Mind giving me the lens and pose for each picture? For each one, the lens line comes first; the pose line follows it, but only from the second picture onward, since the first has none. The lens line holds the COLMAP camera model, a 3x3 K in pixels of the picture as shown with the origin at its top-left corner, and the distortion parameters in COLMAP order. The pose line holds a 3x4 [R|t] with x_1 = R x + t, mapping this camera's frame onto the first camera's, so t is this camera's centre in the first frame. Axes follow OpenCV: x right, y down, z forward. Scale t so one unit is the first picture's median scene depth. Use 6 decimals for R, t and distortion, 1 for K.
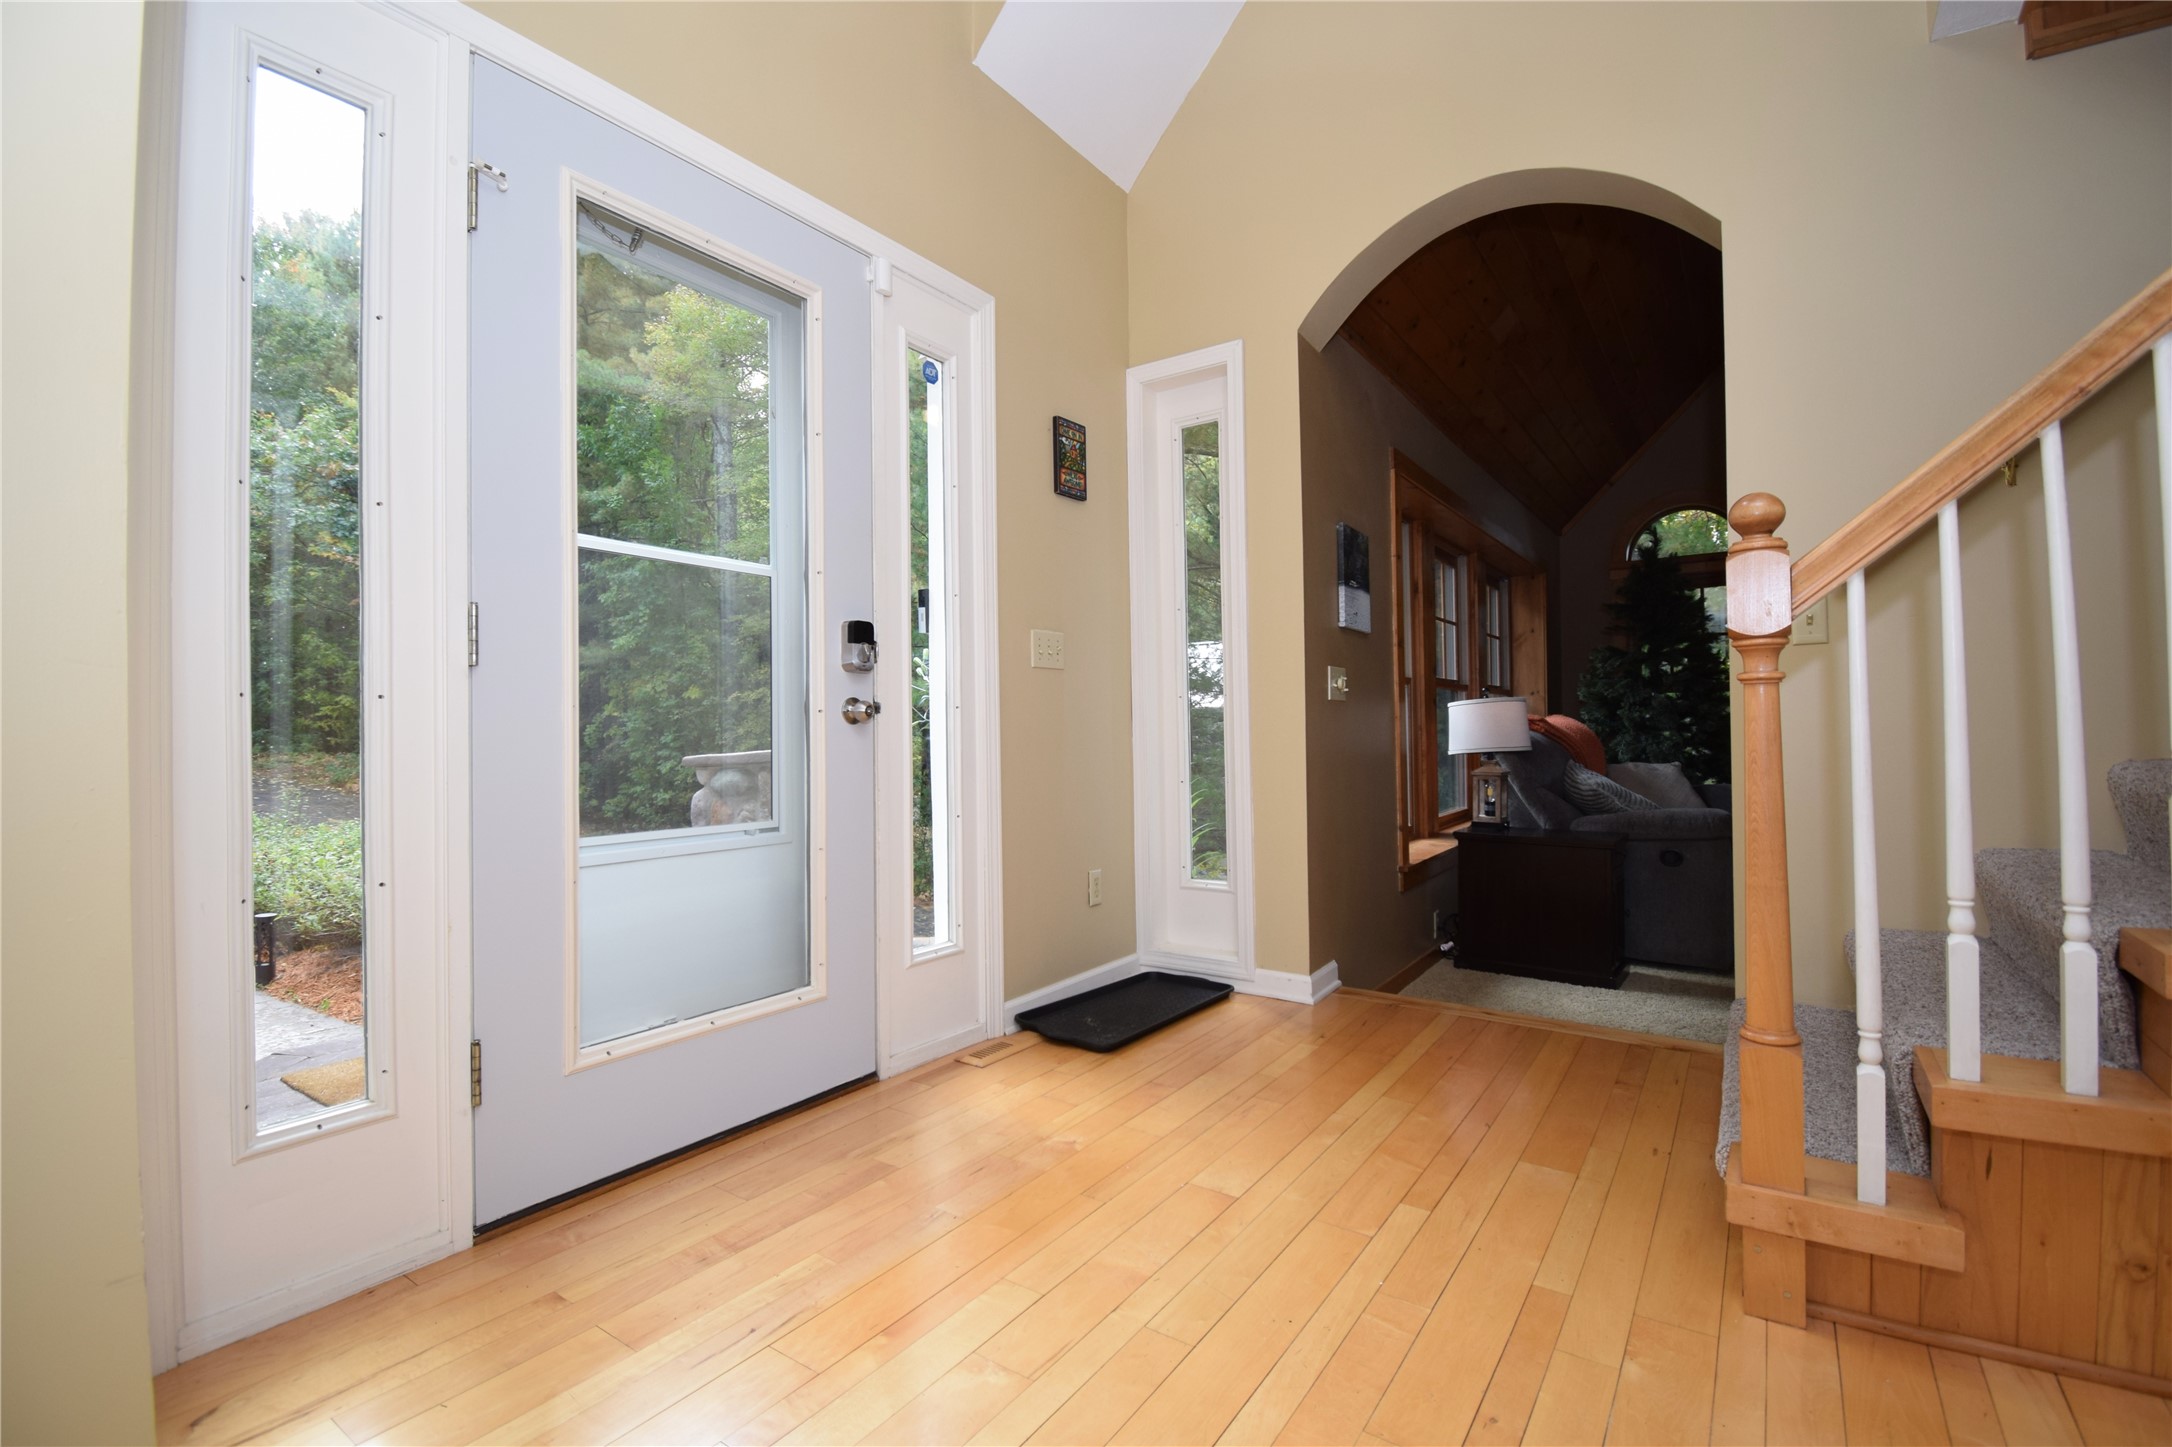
lens RADIAL K [[979.9, 0, 1079.6], [0, 979.9, 710.9], [0, 0, 1]] dist [-0.002997, -0.000379]
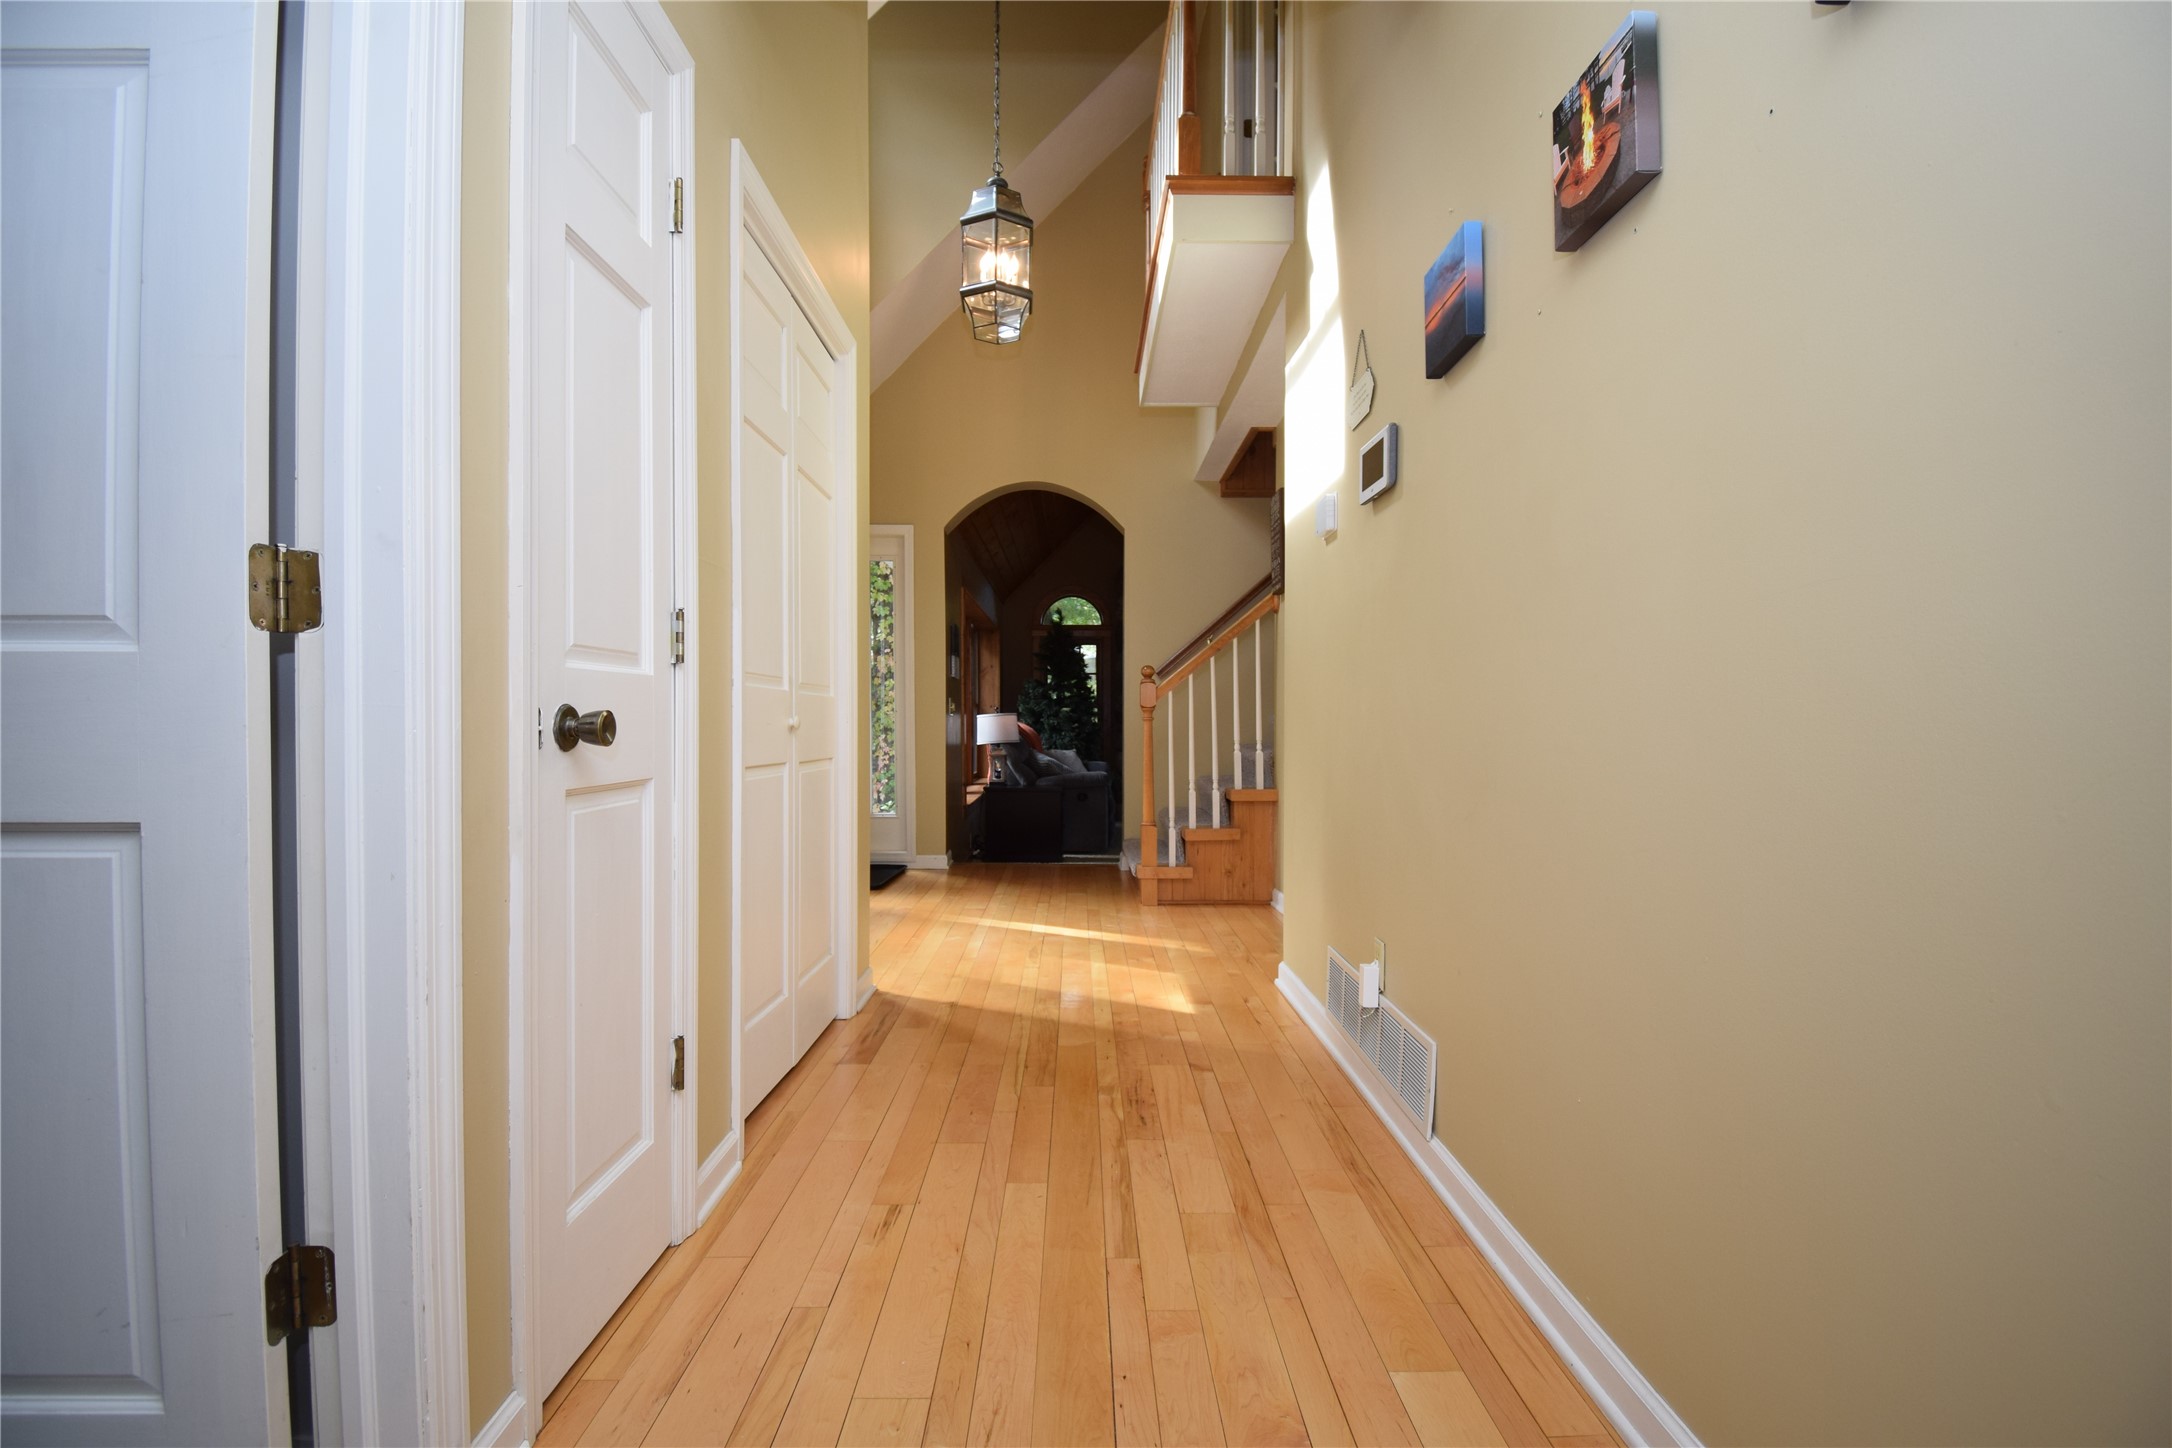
lens RADIAL K [[979.9, 0, 1083.0], [0, 979.9, 727.3], [0, 0, 1]] dist [-0.002997, -0.000379]
pose [[0.816367, 0.004978, 0.577512, -0.498042], [-0.016095, 0.999771, 0.014134, -0.015212], [-0.577309, -0.020833, 0.816260, -0.562809]]
